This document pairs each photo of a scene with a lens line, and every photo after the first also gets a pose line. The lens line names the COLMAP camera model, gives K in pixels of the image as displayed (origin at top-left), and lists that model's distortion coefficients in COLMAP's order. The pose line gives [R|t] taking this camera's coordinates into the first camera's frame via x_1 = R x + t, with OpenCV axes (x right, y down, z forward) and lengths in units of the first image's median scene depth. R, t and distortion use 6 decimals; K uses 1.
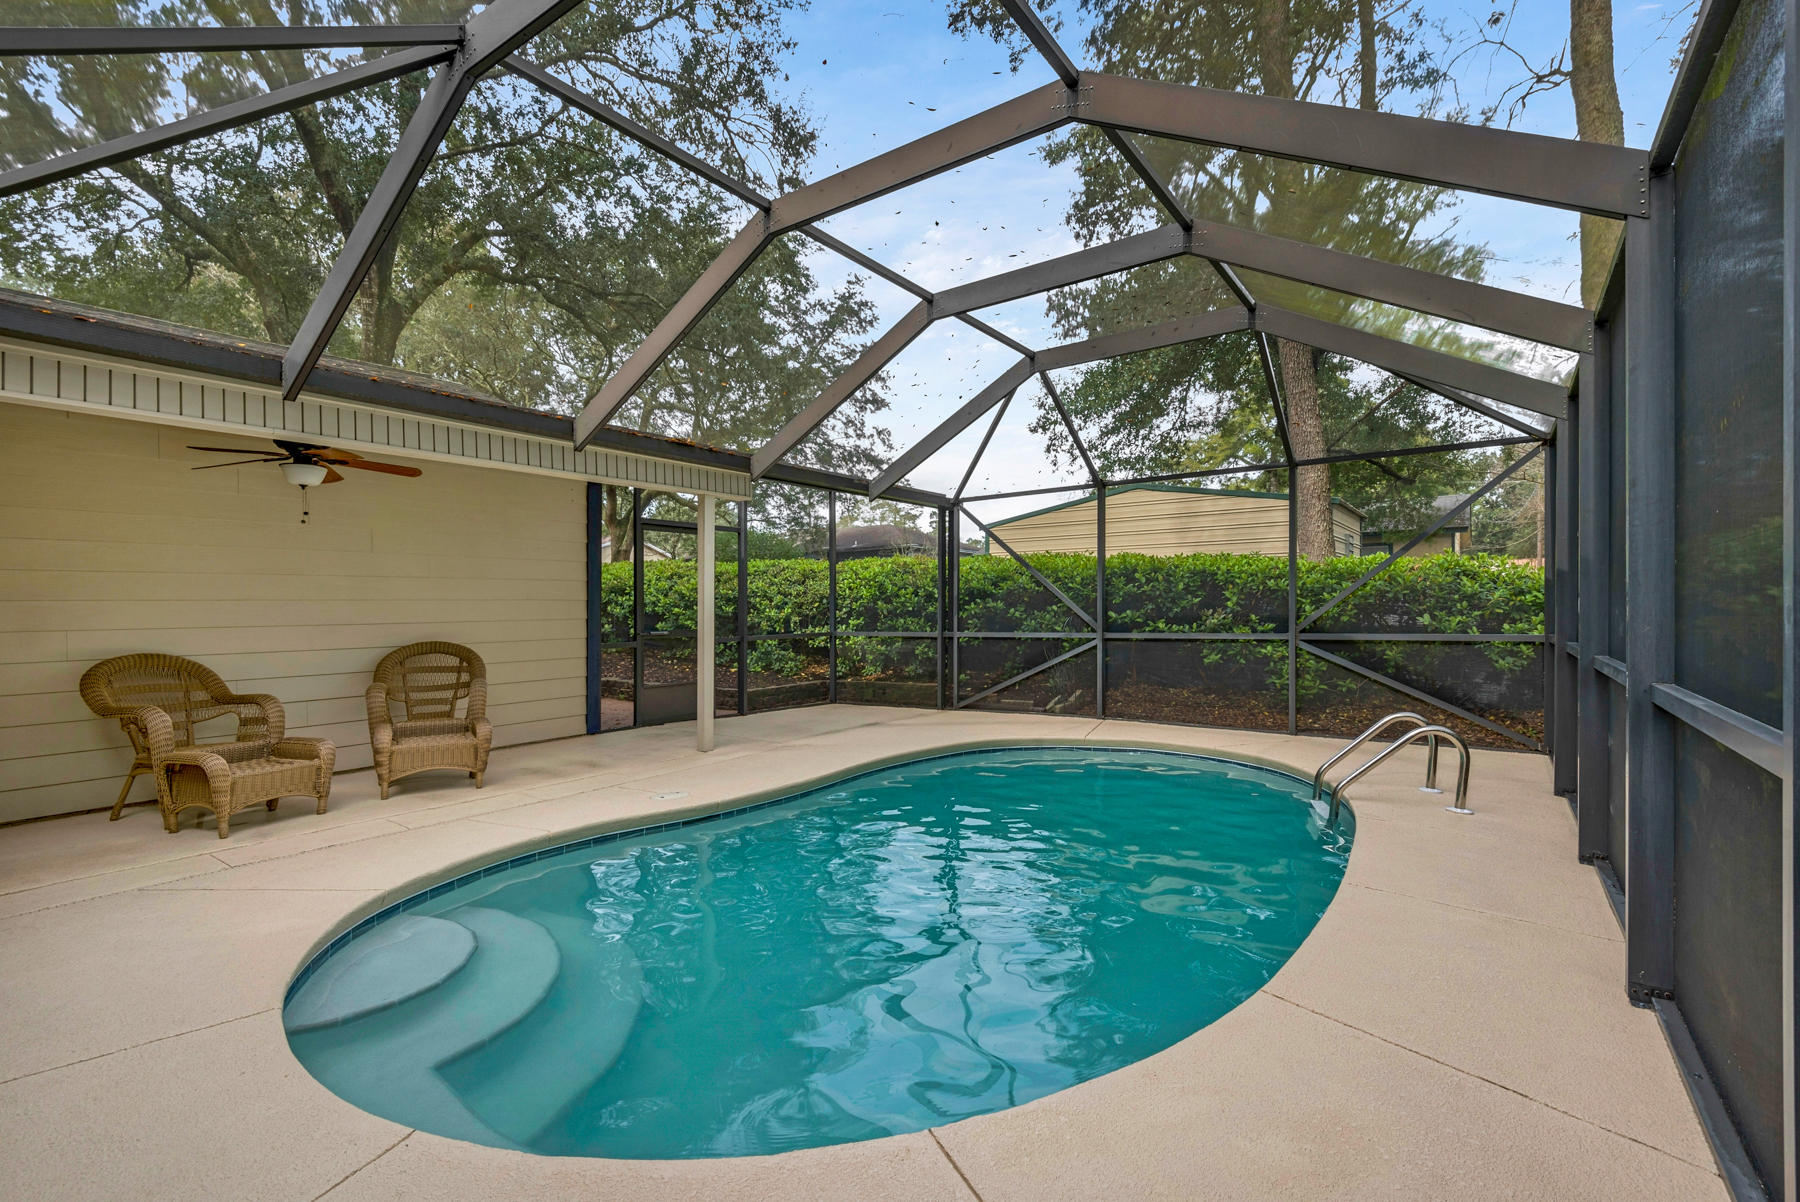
lens RADIAL K [[814.2, 0, 897.9], [0, 814.2, 604.5], [0, 0, 1]] dist [0.003765, 0.000191]
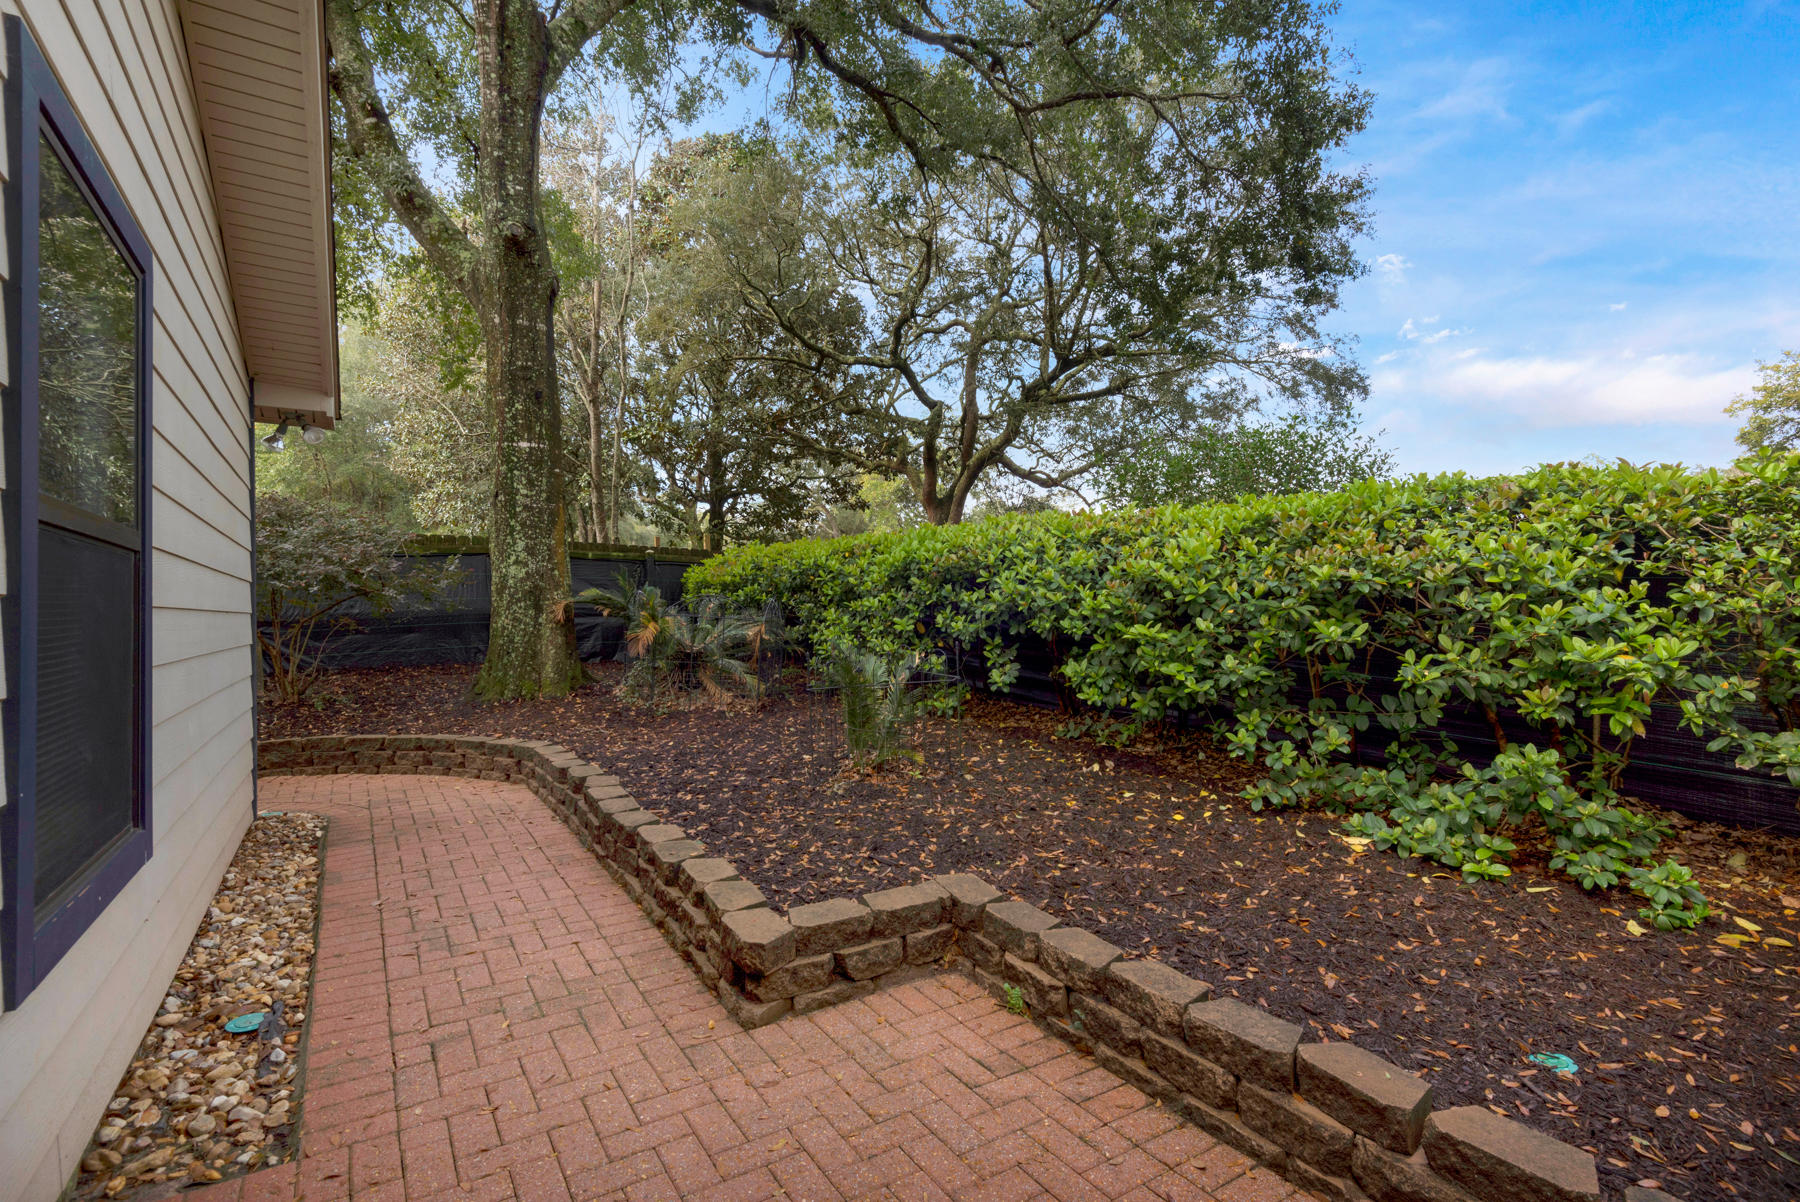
lens RADIAL K [[814.2, 0, 898.0], [0, 814.2, 609.8], [0, 0, 1]] dist [0.003765, 0.000191]
pose [[0.940056, 0.000110, -0.341019, -0.235037], [-0.001056, 0.999996, -0.002589, 0.000615], [0.341017, 0.002794, 0.940053, 0.603295]]
